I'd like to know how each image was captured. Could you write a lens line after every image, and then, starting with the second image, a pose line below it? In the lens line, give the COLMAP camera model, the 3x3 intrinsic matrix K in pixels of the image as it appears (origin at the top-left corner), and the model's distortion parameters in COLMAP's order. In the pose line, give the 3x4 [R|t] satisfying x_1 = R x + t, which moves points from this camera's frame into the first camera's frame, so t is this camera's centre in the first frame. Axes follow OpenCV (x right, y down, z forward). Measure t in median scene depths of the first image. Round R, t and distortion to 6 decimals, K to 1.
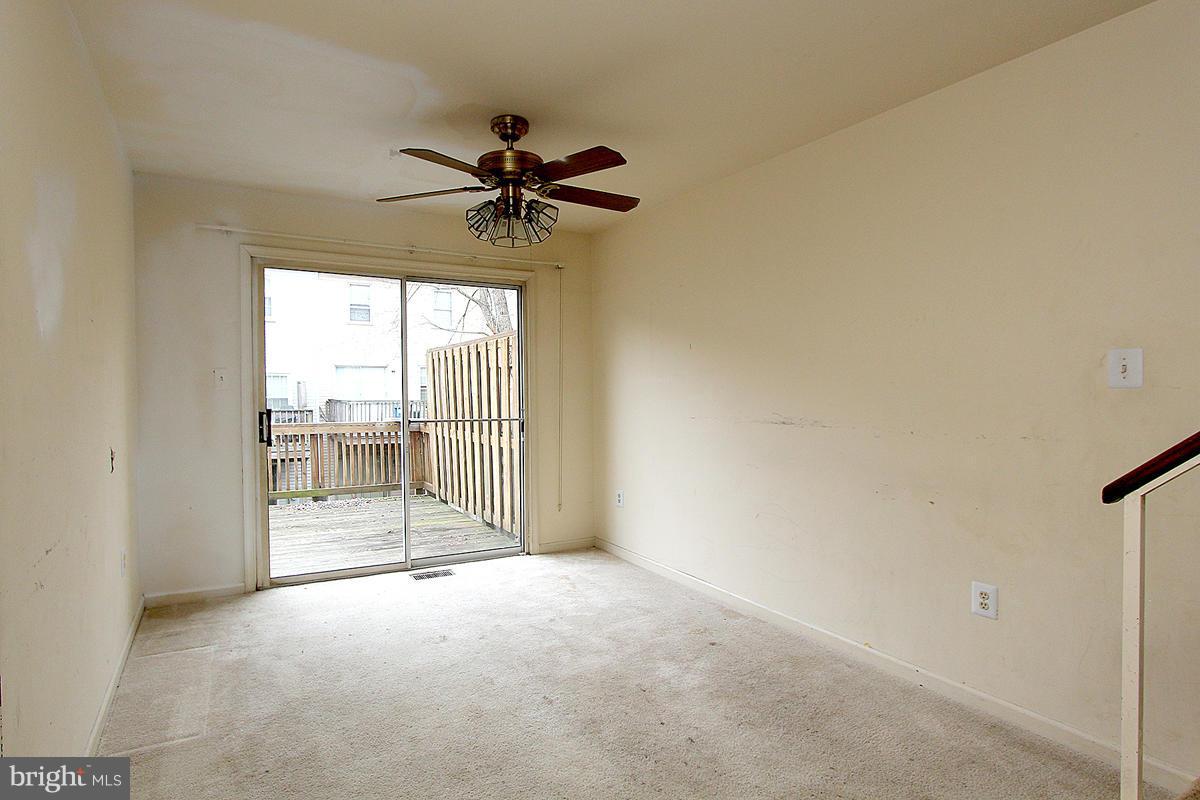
lens RADIAL K [[608.1, 0, 568.9], [0, 608.1, 382.1], [0, 0, 1]] dist [-0.016753, 0.000367]
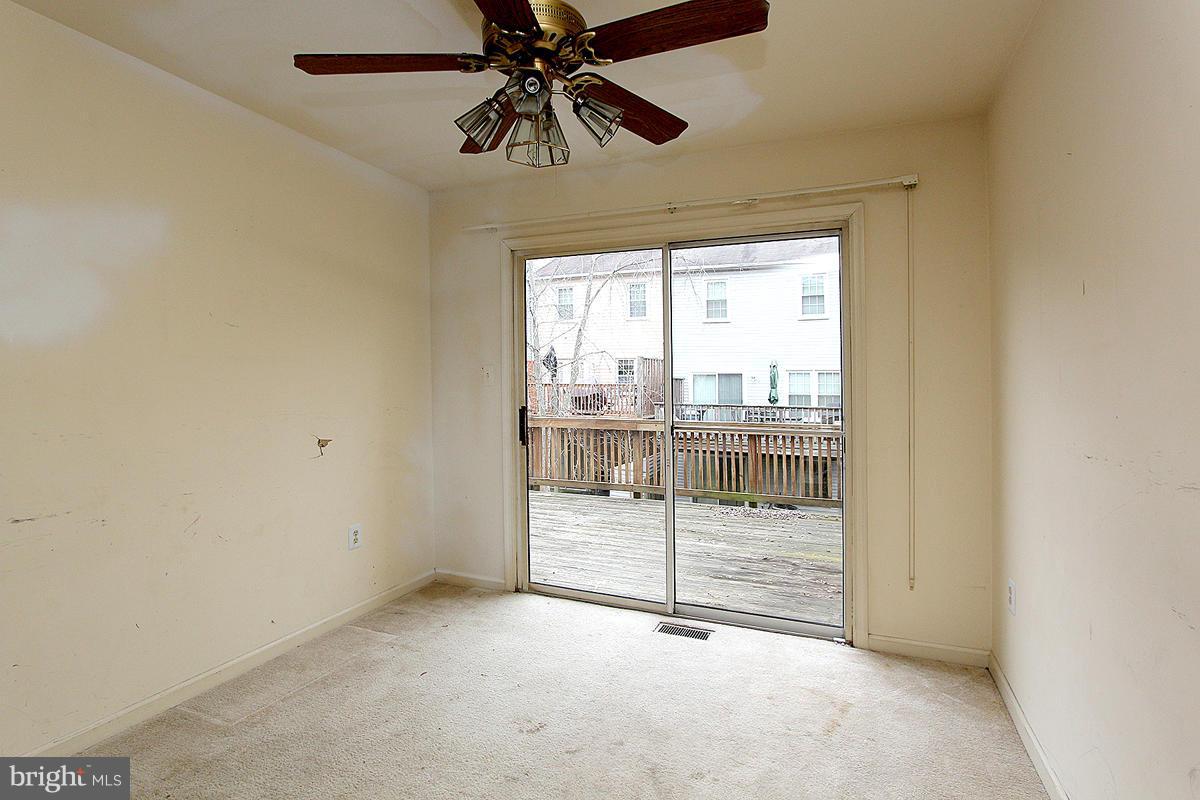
lens RADIAL K [[608.1, 0, 568.9], [0, 608.1, 382.1], [0, 0, 1]] dist [-0.016753, 0.000367]
pose [[0.622108, -0.000944, -0.782931, 0.291944], [0.005508, 0.999980, 0.003170, 0.003554], [0.782912, -0.006285, 0.622100, 0.437357]]
